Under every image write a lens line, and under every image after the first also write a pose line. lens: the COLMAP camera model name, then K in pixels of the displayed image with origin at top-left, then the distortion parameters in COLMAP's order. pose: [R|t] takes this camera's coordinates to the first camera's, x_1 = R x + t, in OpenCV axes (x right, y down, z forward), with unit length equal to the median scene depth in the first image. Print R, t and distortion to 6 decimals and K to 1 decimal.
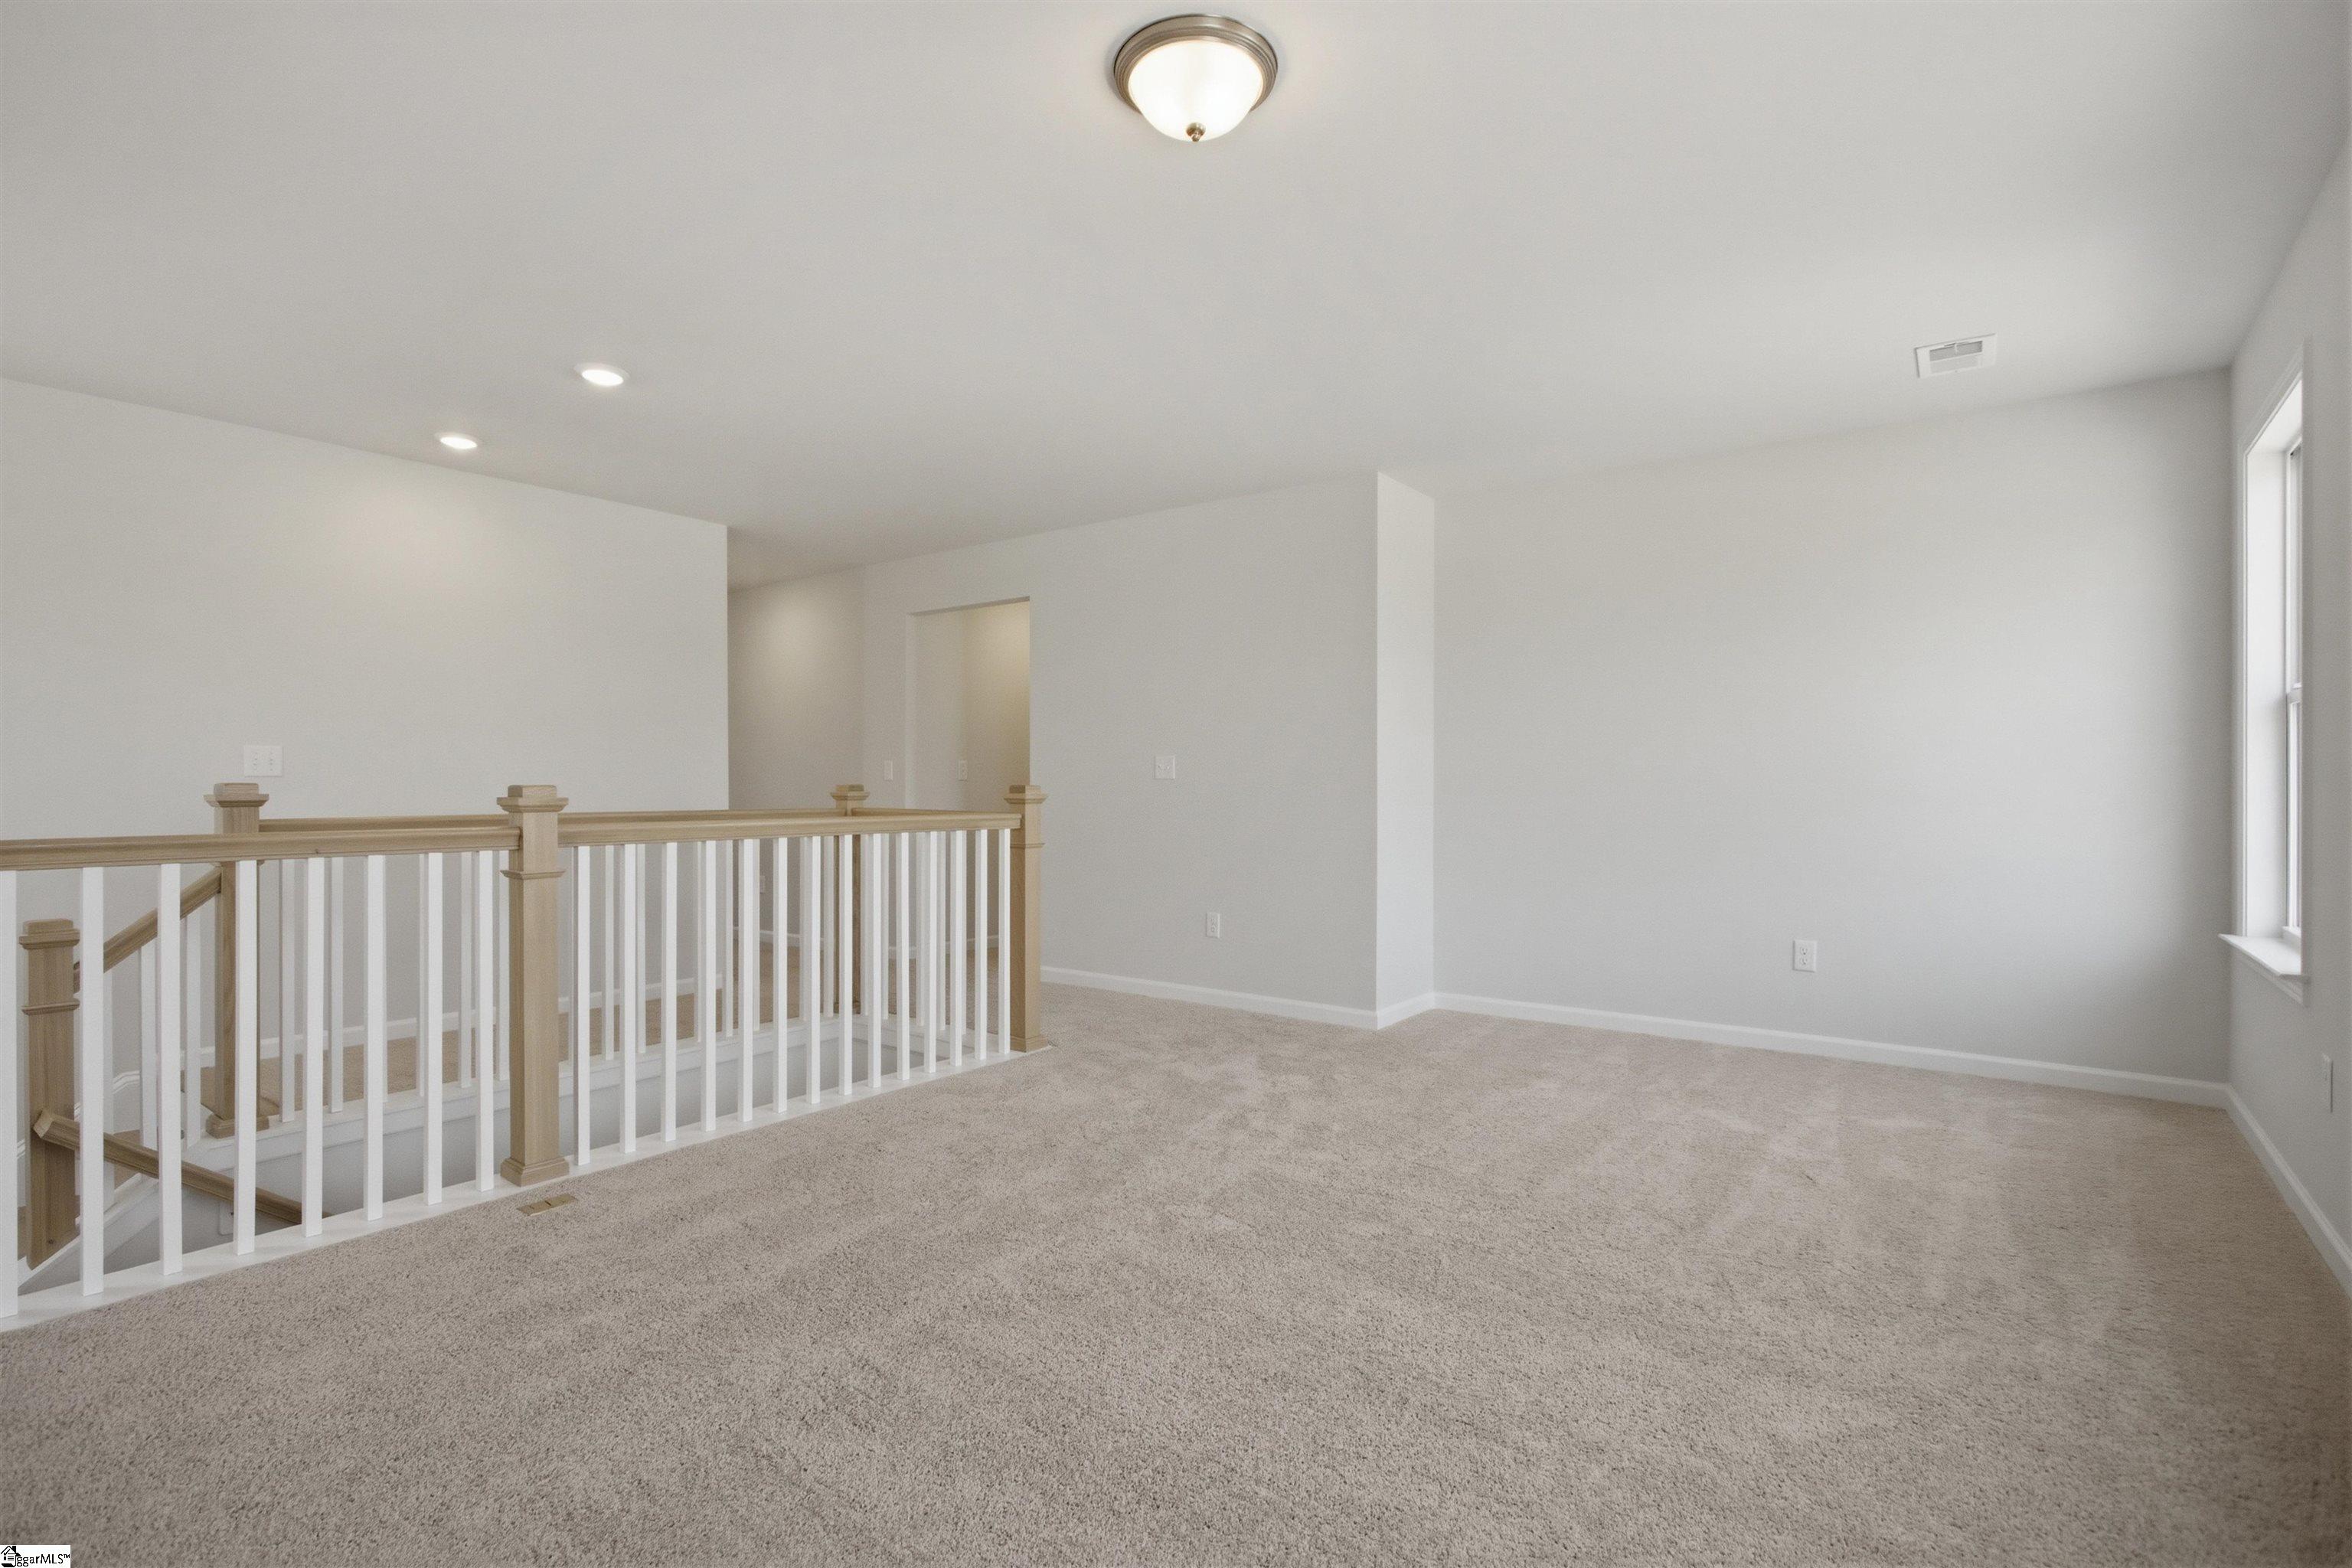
lens RADIAL K [[1124.6, 0, 1176.0], [0, 1124.6, 784.0], [0, 0, 1]] dist [0.001018, 0.000200]
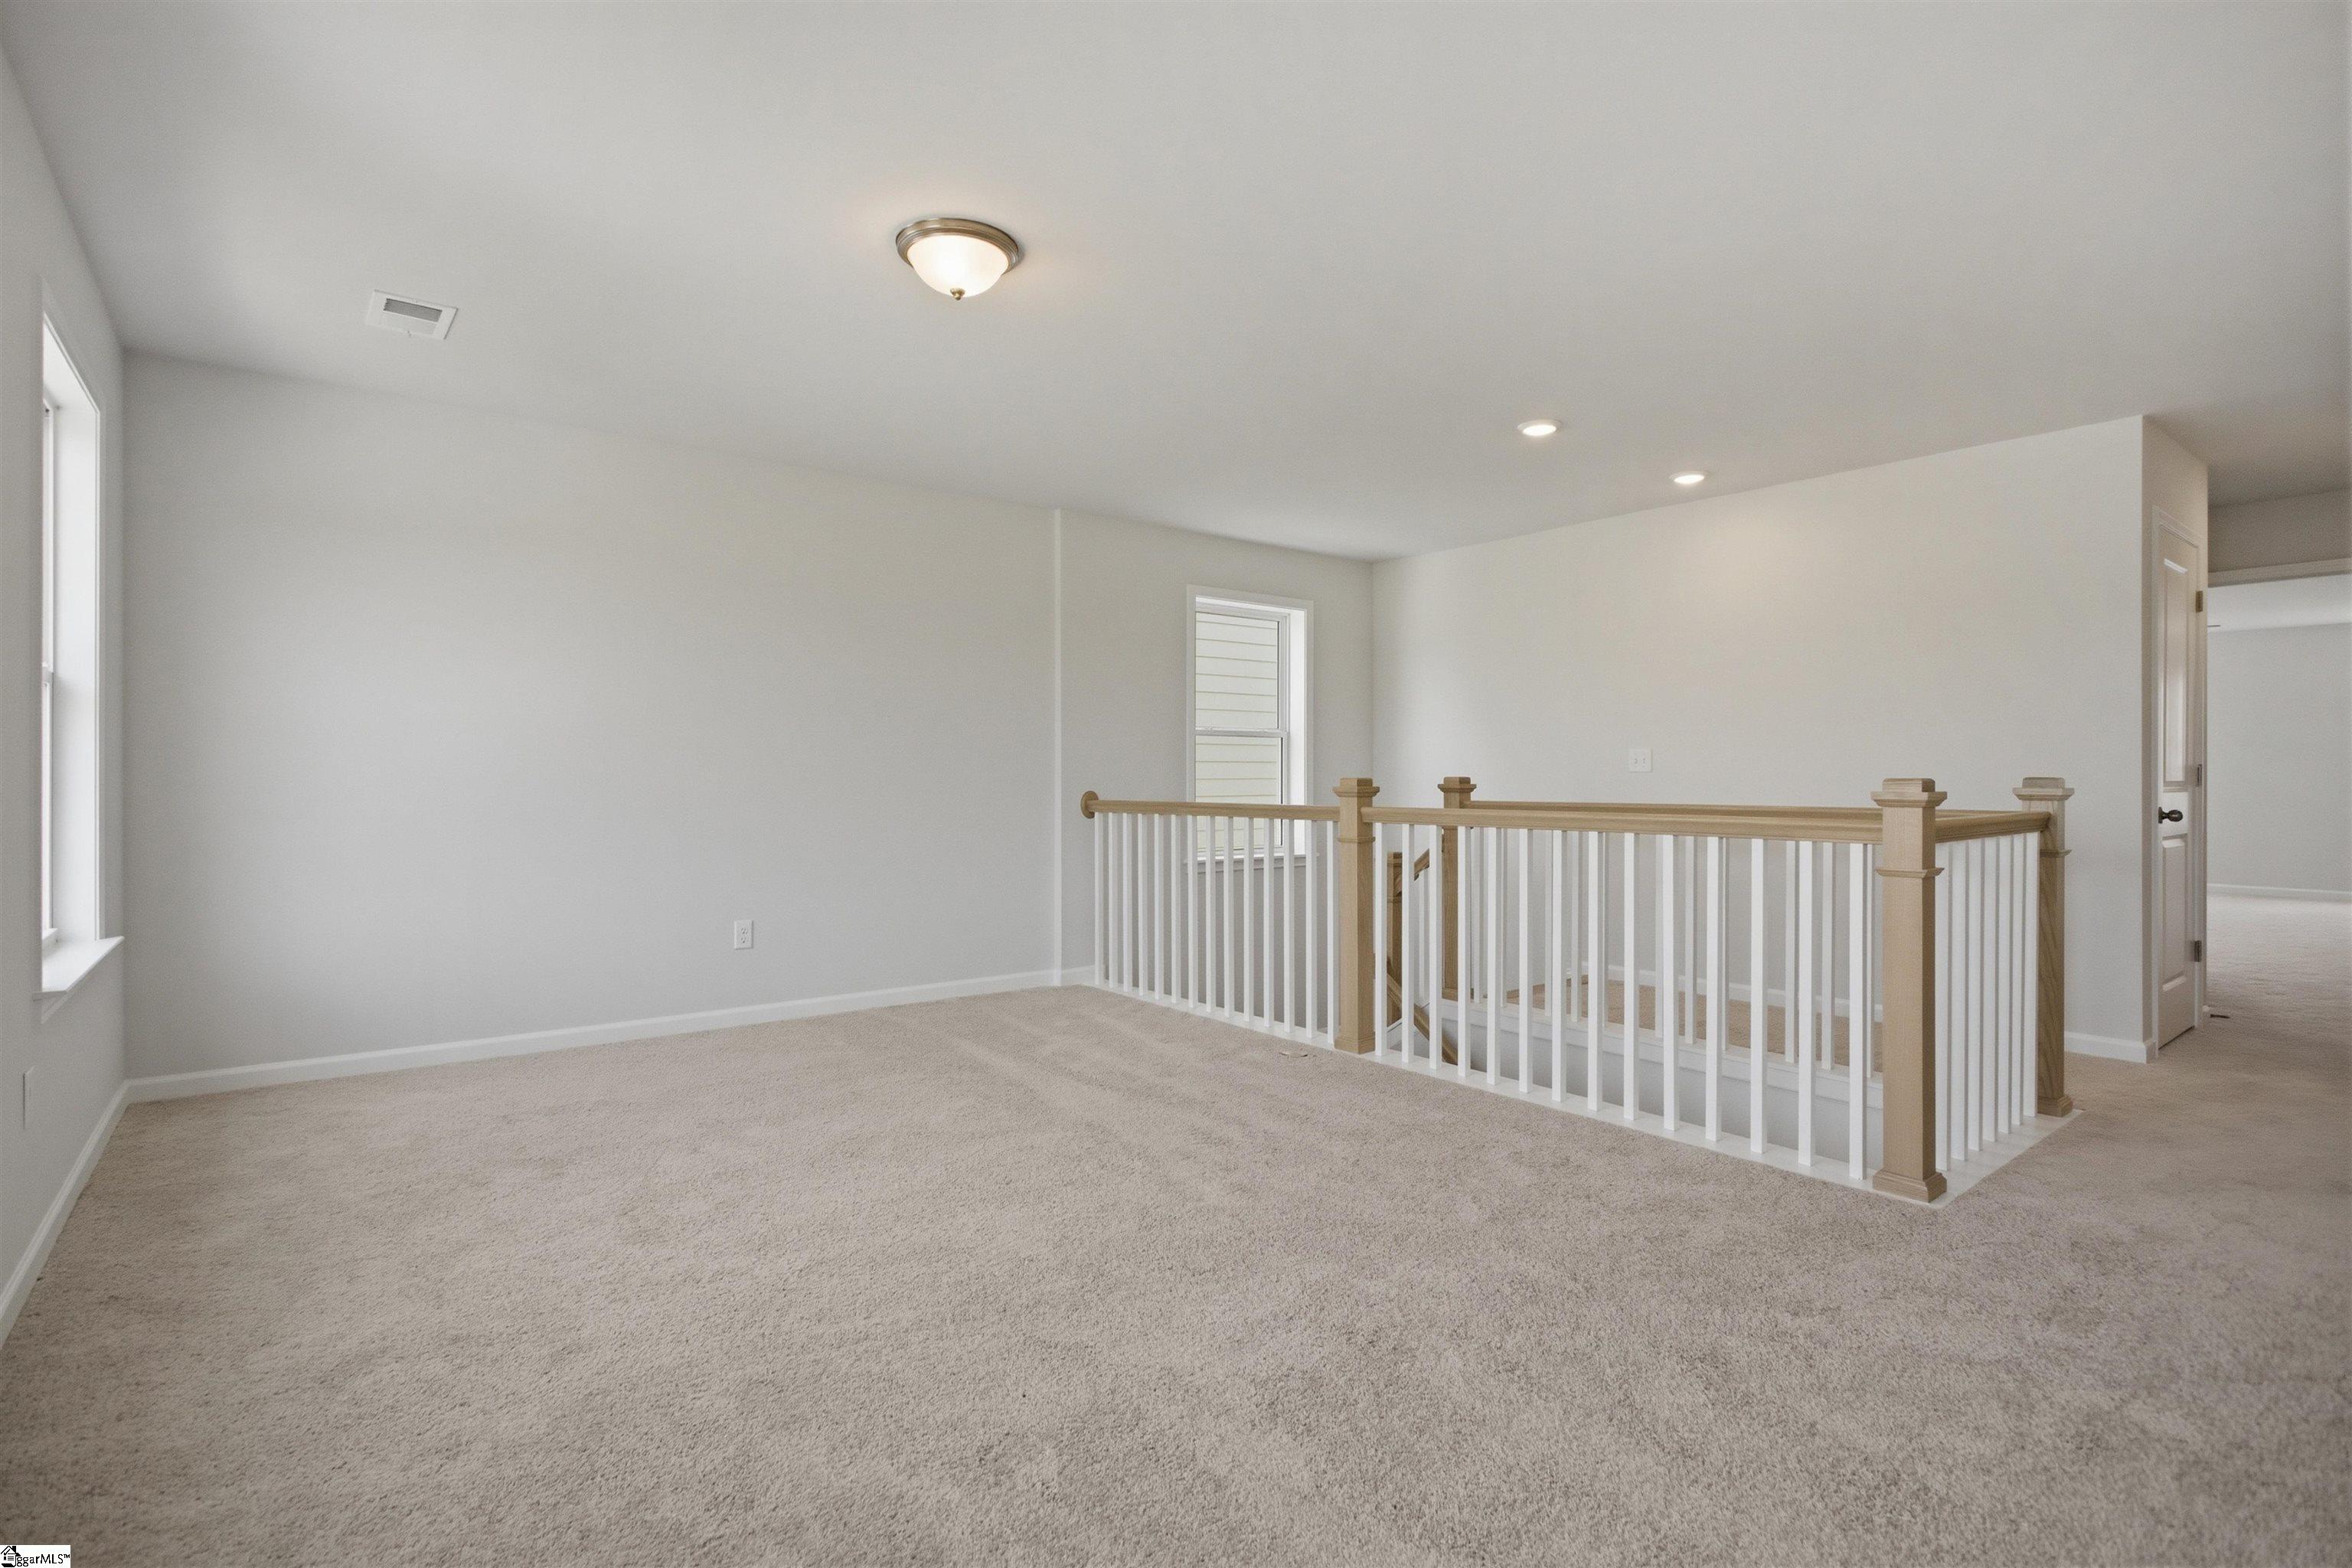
lens RADIAL K [[1124.6, 0, 1176.0], [0, 1124.6, 784.0], [0, 0, 1]] dist [0.001018, 0.000200]
pose [[-0.273698, 0.004147, -0.961807, 0.642465], [-0.000591, 0.999990, 0.004480, 0.002153], [0.961815, 0.001795, -0.273693, 0.855047]]
